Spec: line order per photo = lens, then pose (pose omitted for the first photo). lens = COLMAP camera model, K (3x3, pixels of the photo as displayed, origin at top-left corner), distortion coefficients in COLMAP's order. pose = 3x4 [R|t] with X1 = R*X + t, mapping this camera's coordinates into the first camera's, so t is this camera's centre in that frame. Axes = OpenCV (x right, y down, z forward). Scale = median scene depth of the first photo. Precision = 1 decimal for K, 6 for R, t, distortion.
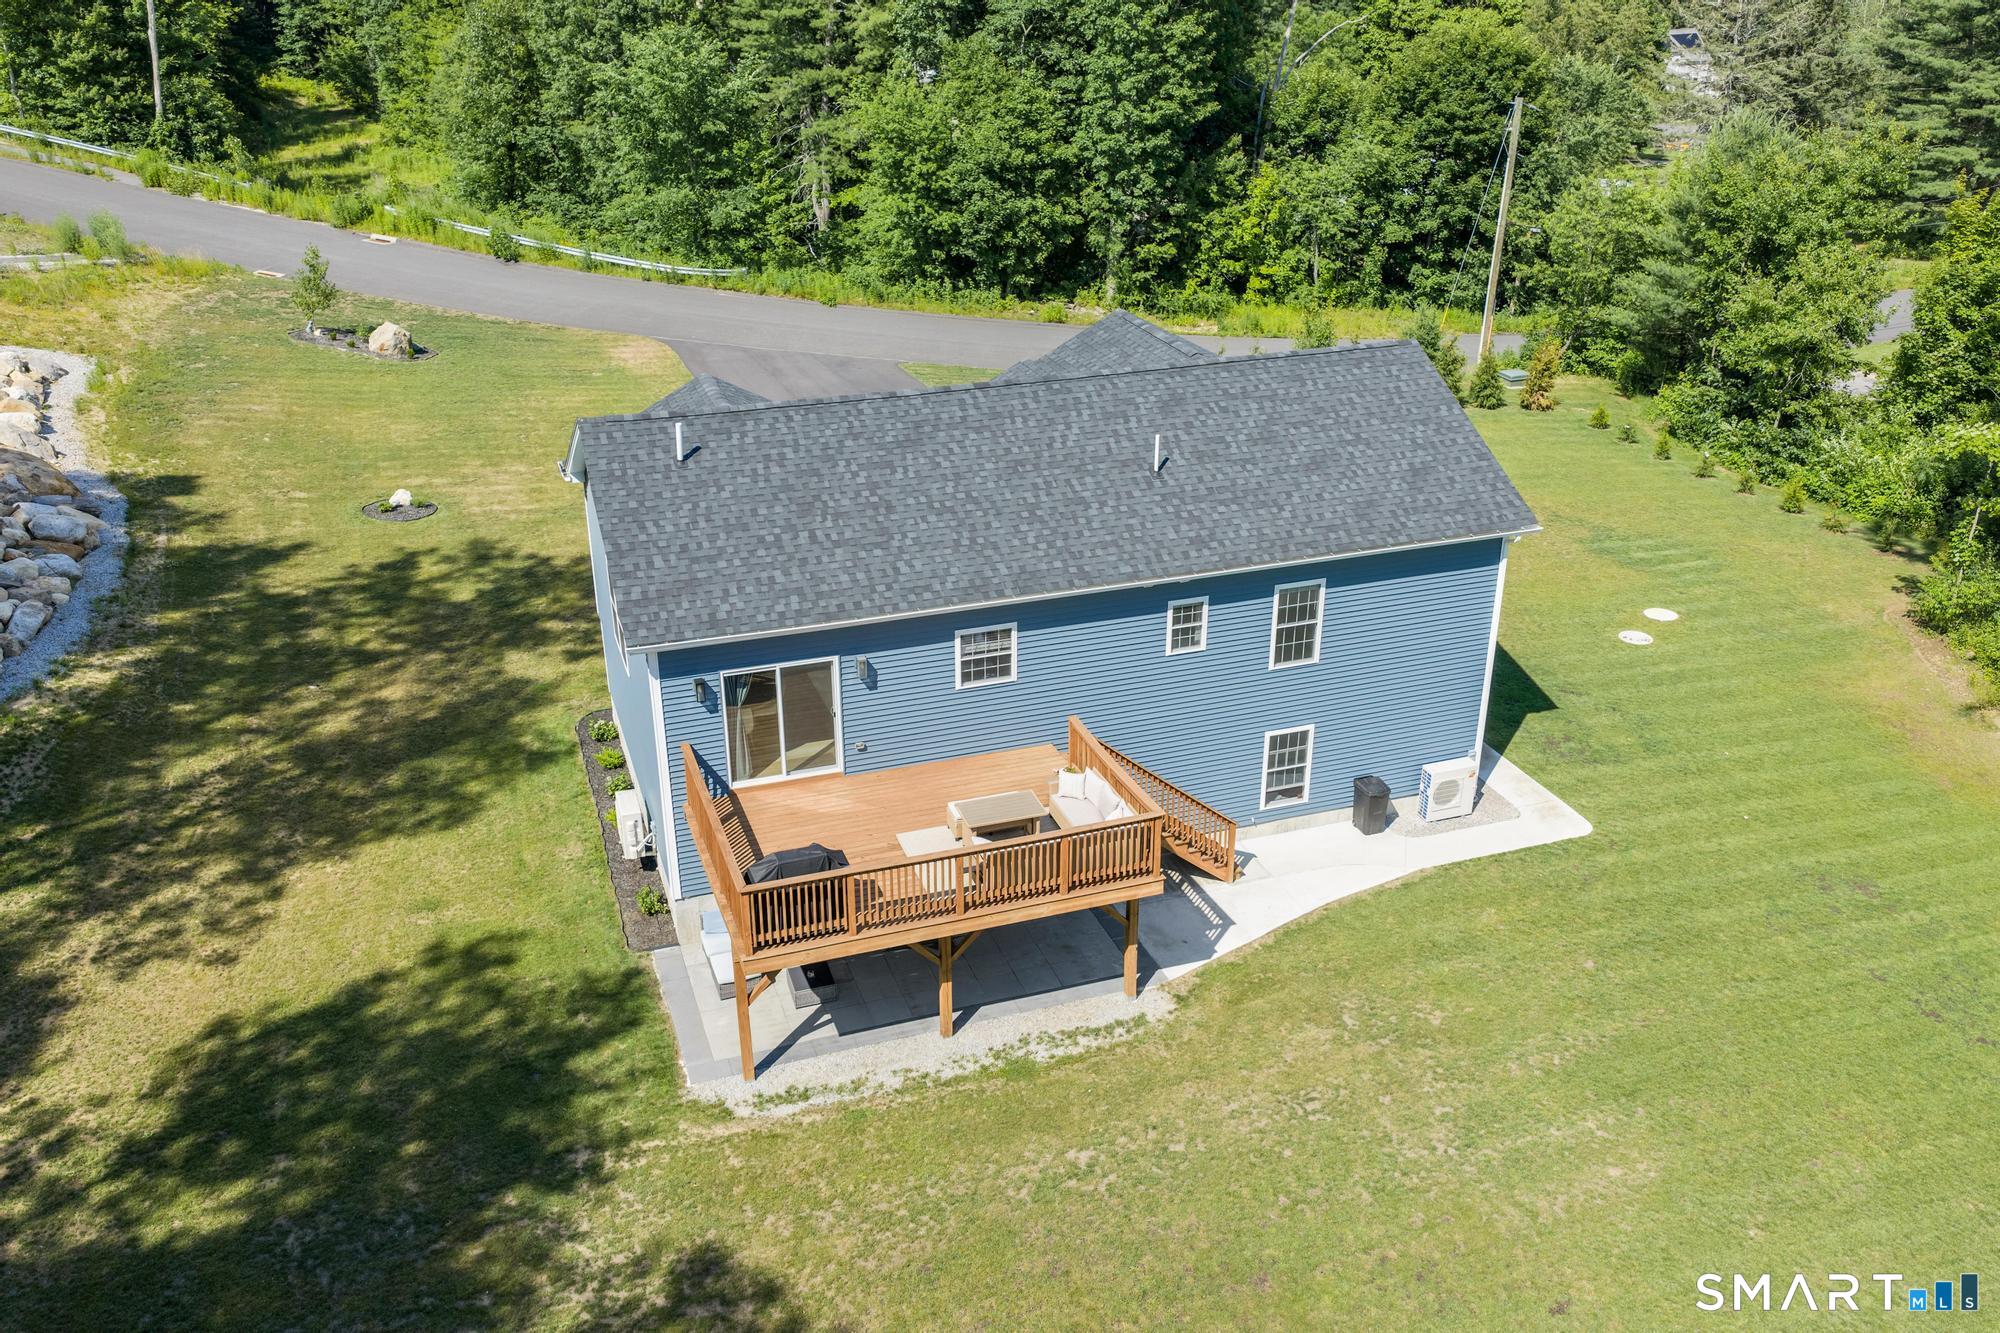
lens RADIAL K [[1664.1, 0, 1000.0], [0, 1664.1, 666.5], [0, 0, 1]] dist [0.017504, -0.018677]
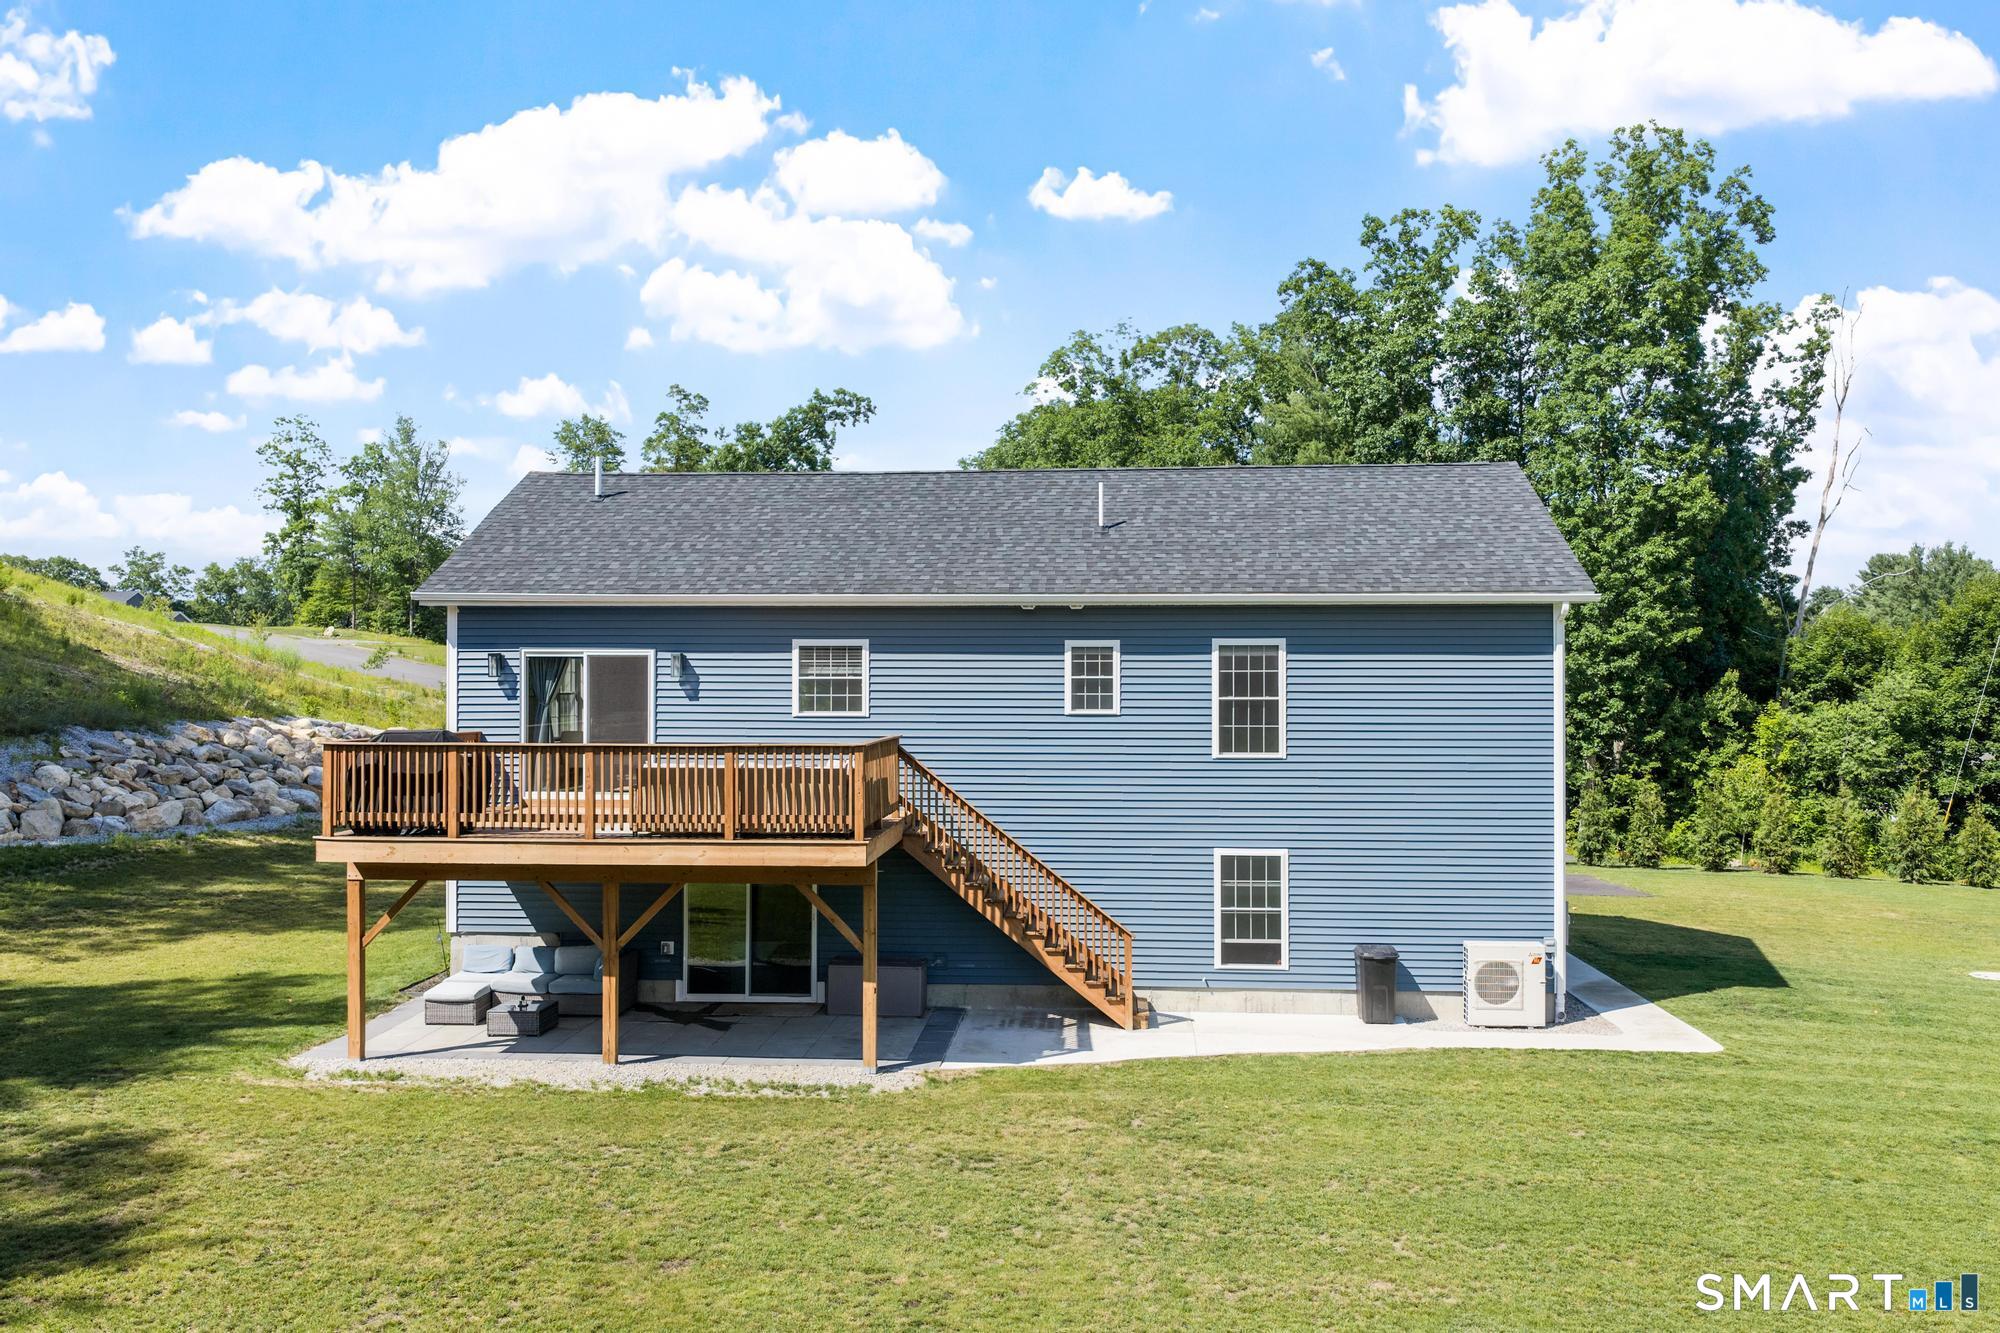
lens RADIAL K [[1664.1, 0, 1000.0], [0, 1664.1, 666.5], [0, 0, 1]] dist [0.017504, -0.018677]
pose [[0.917277, 0.000713, -0.398248, 0.379373], [-0.172493, 0.902041, -0.395687, 0.286829], [0.358954, 0.431650, 0.827545, 0.309895]]
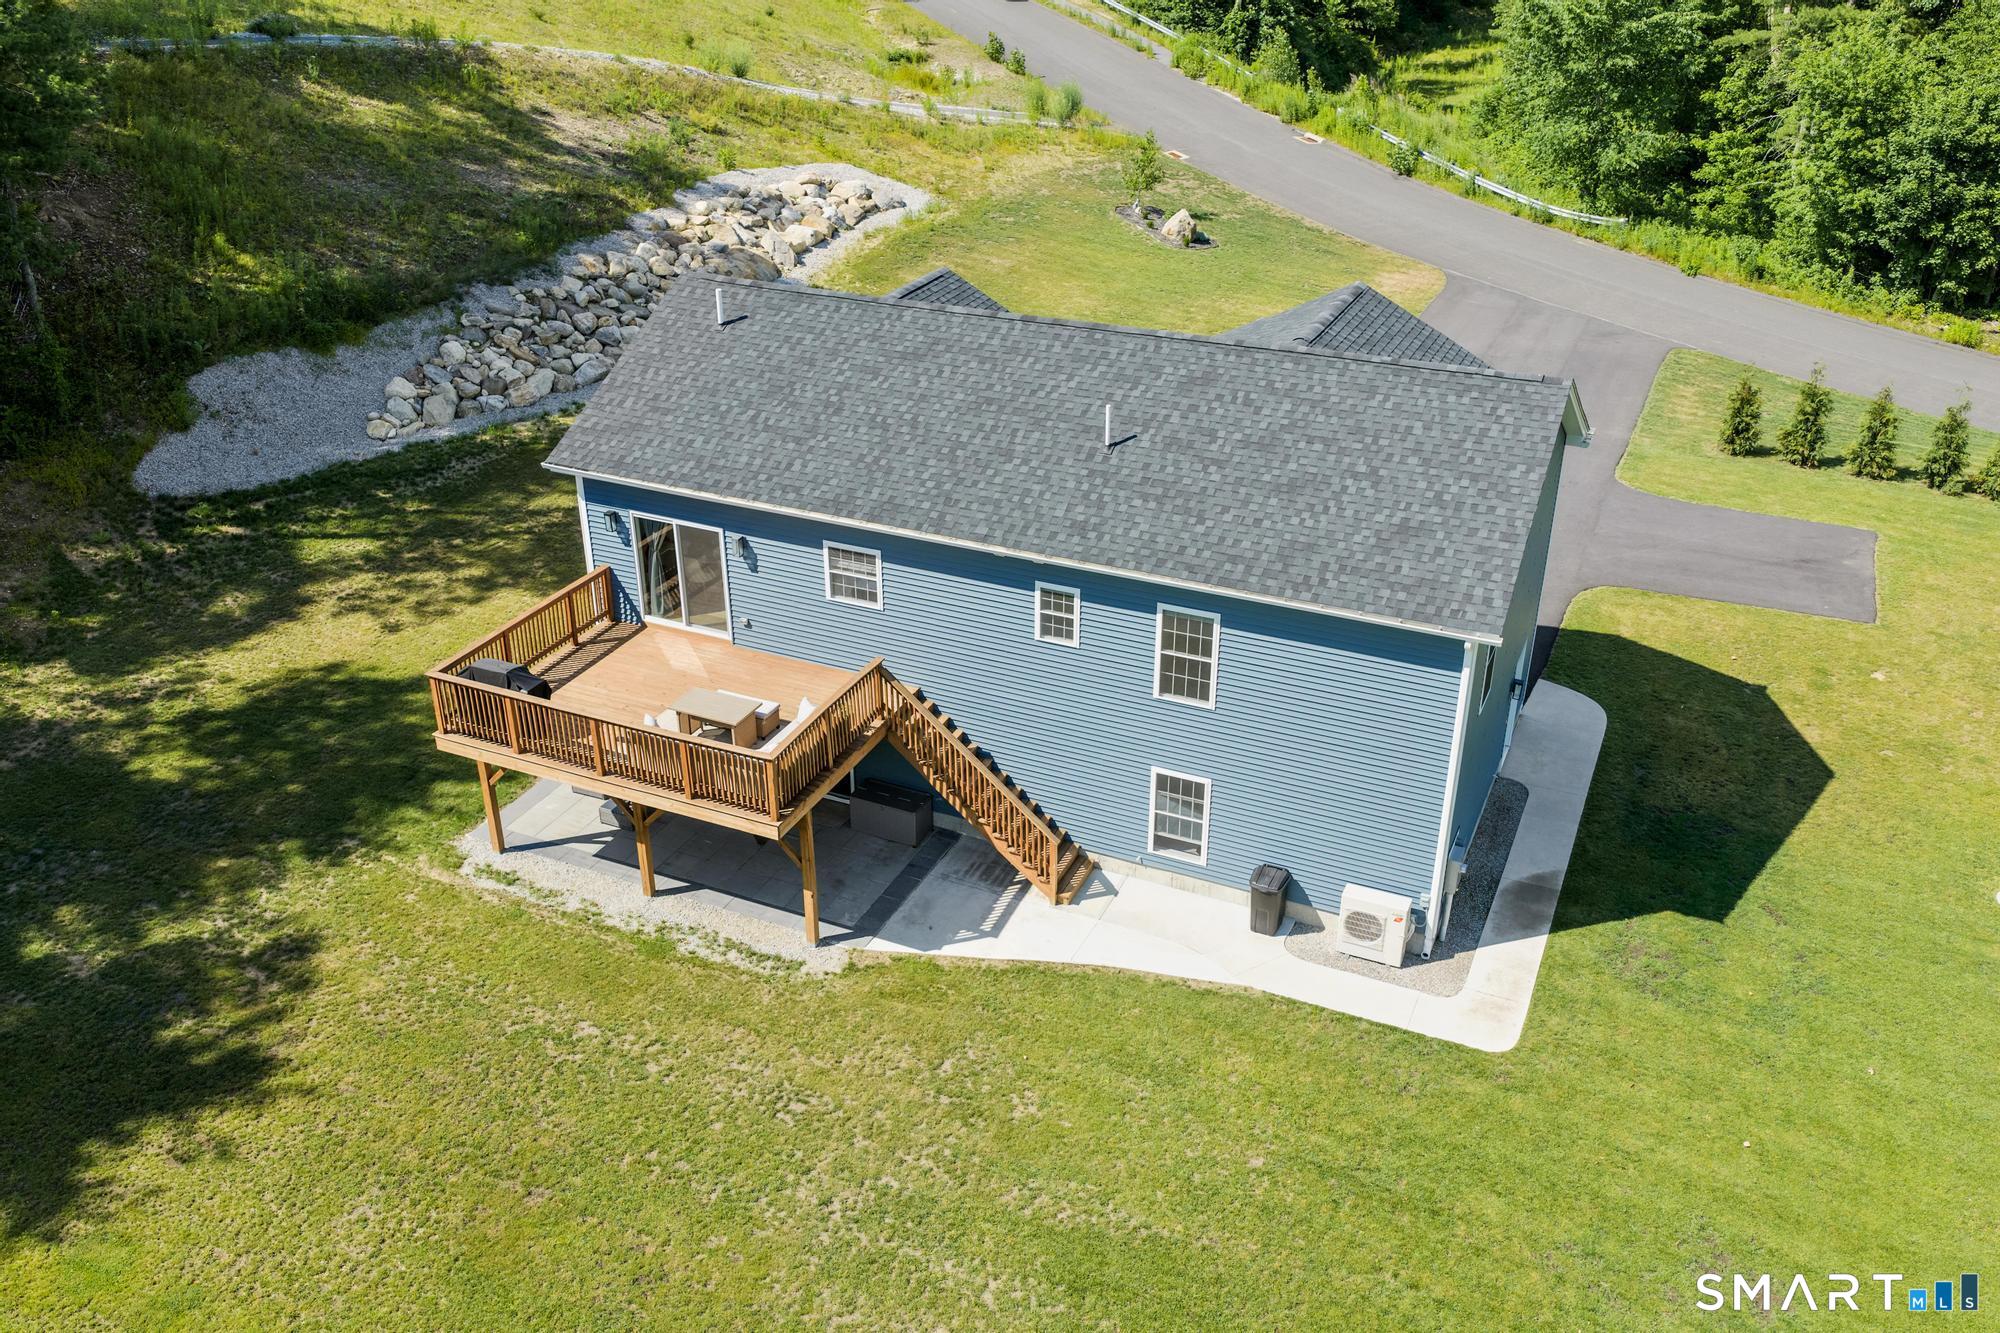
lens RADIAL K [[1664.1, 0, 1000.0], [0, 1664.1, 666.5], [0, 0, 1]] dist [0.017504, -0.018677]
pose [[0.720693, 0.320719, -0.614606, 0.638924], [-0.293069, 0.944386, 0.149152, -0.120492], [0.628261, 0.072629, 0.774605, 0.270321]]
